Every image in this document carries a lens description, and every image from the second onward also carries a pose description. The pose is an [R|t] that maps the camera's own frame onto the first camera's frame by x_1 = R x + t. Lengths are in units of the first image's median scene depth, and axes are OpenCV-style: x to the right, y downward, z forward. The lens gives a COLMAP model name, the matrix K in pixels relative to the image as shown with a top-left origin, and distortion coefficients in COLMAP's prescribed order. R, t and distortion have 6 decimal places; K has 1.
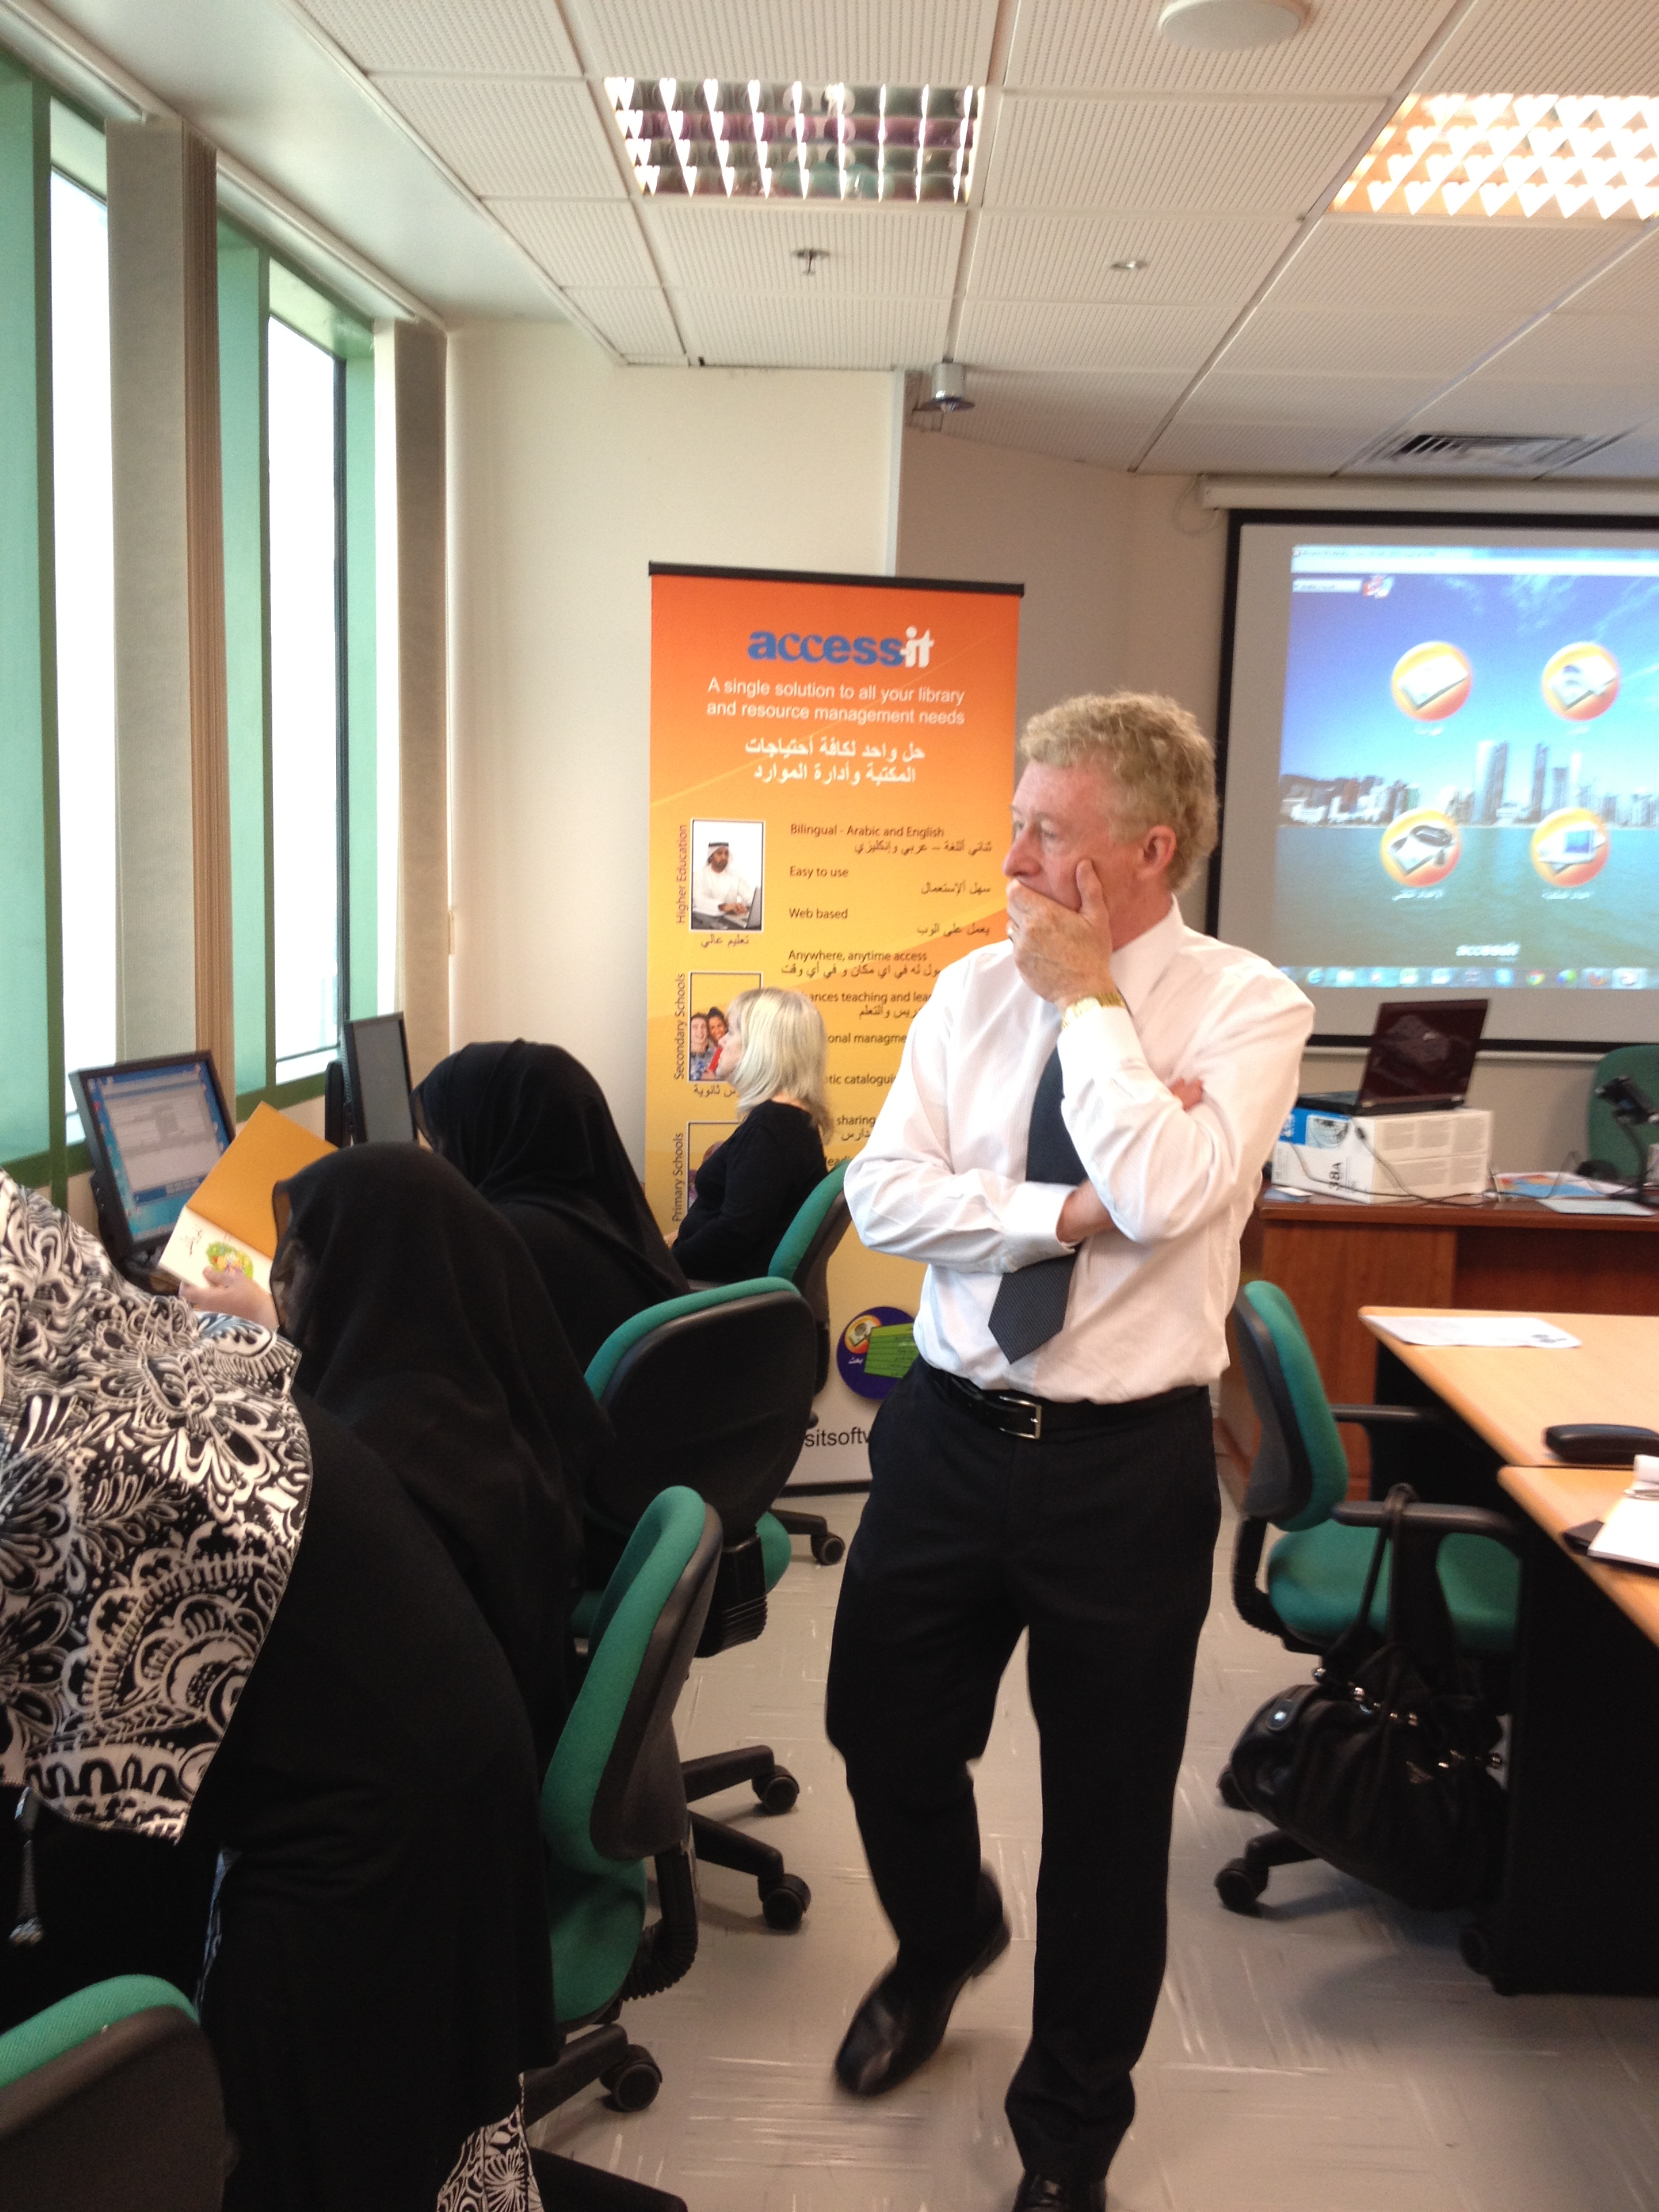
lens RADIAL K [[2069.2, 0, 809.6], [0, 2069.2, 1168.2], [0, 0, 1]] dist [0.039762, 0.000000]
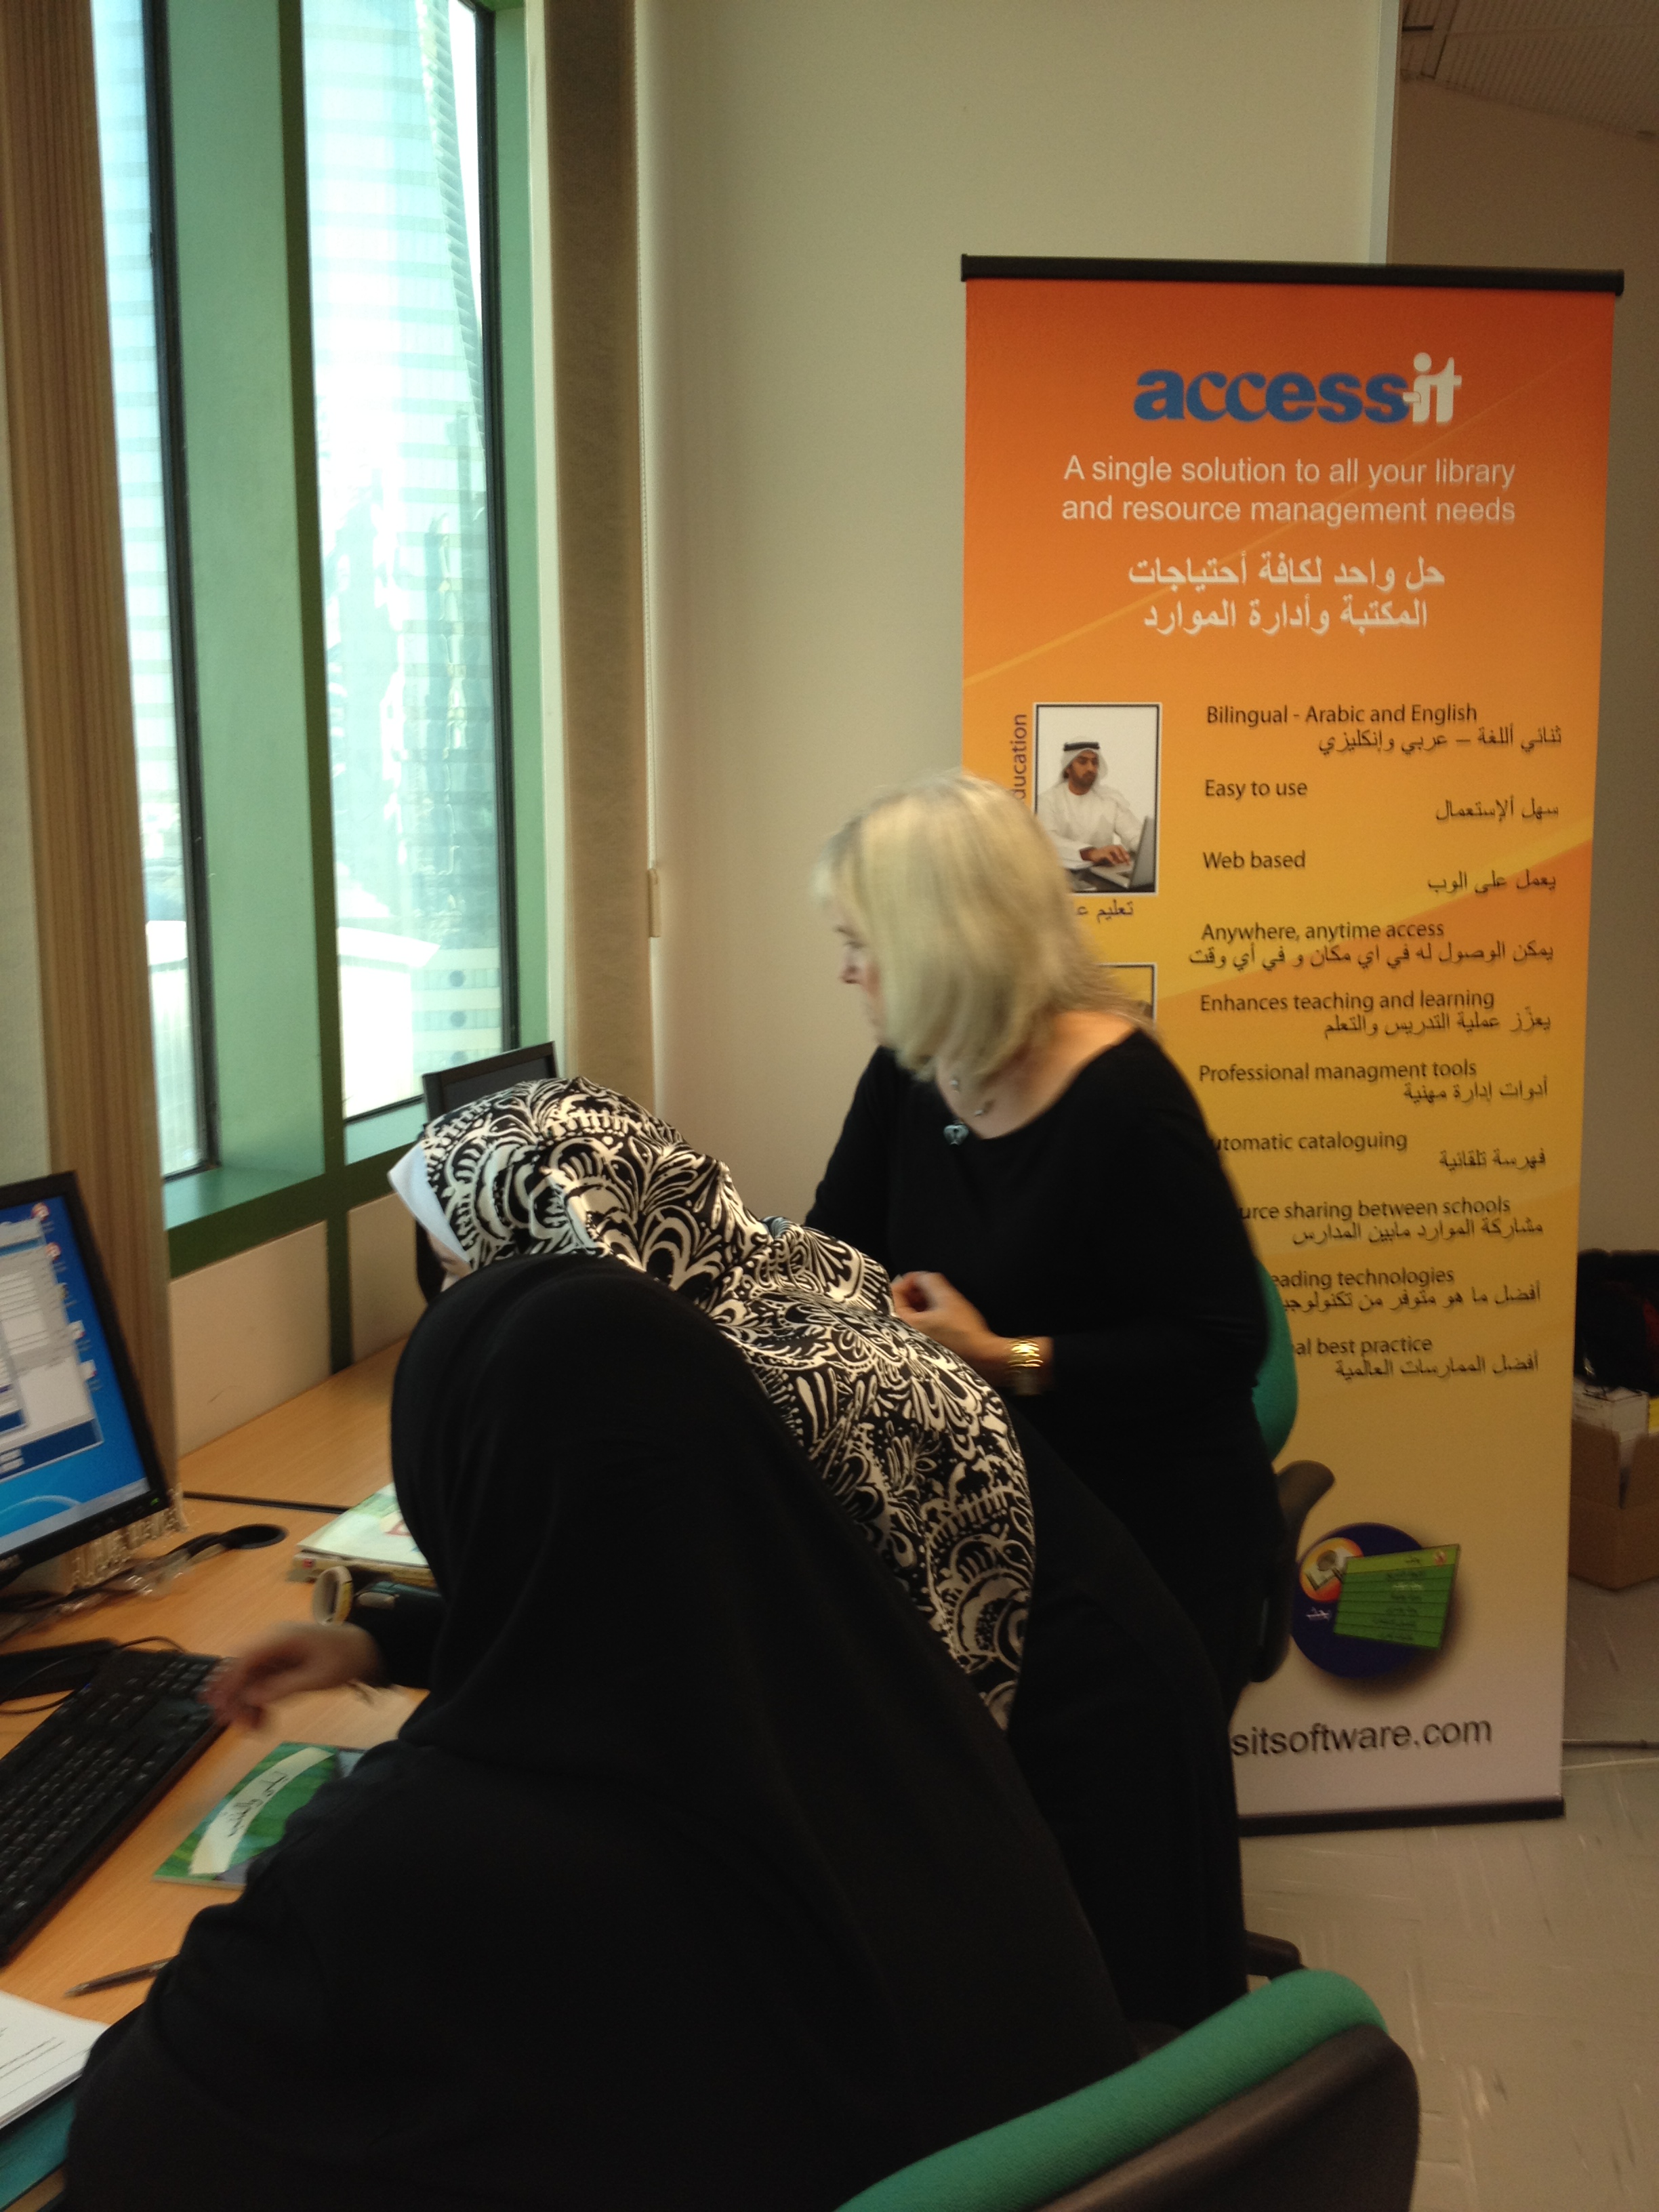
lens RADIAL K [[2069.2, 0, 826.3], [0, 2069.2, 1131.1], [0, 0, 1]] dist [0.039762, 0.000000]
pose [[0.985864, -0.000968, -0.167545, -0.016894], [0.003026, 0.999923, 0.012025, -0.054730], [0.167520, -0.012362, 0.985791, 0.407900]]
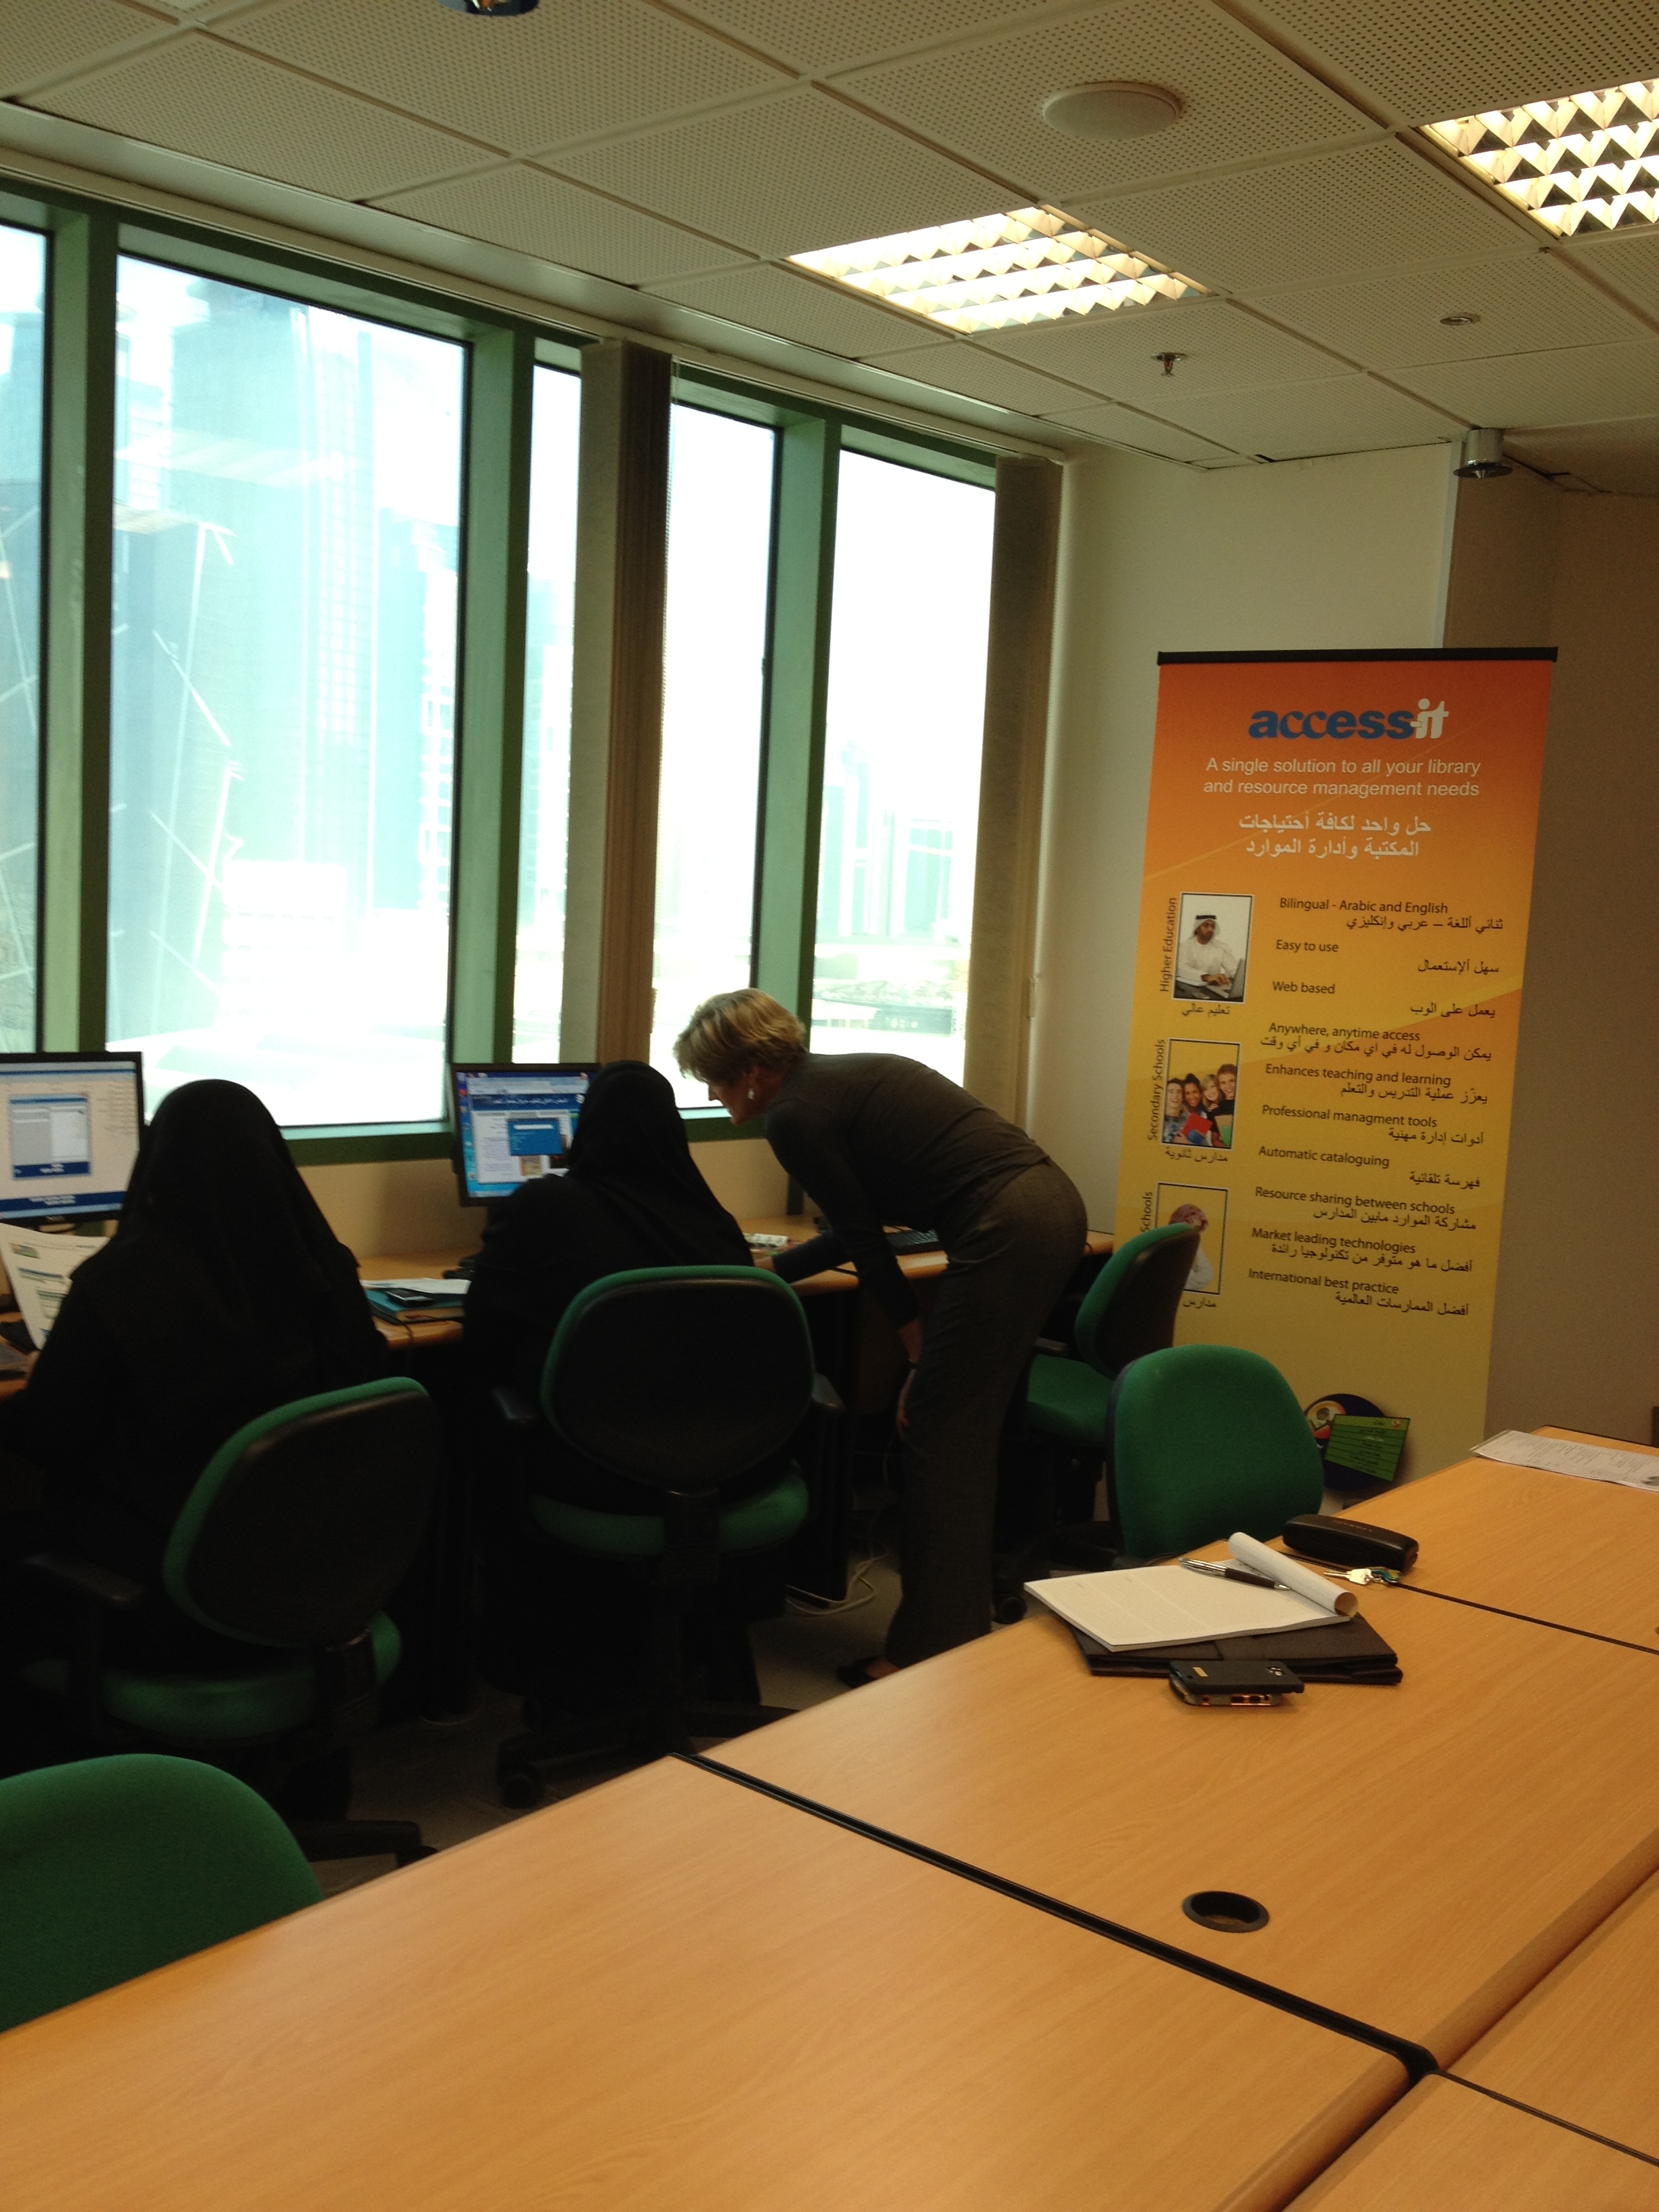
lens RADIAL K [[2069.2, 0, 847.1], [0, 2069.2, 1139.2], [0, 0, 1]] dist [0.039762, 0.000000]
pose [[0.784102, 0.079911, -0.615466, 0.455811], [-0.118386, 0.992725, -0.021930, -0.002628], [0.609236, 0.090058, 0.787859, 0.087245]]
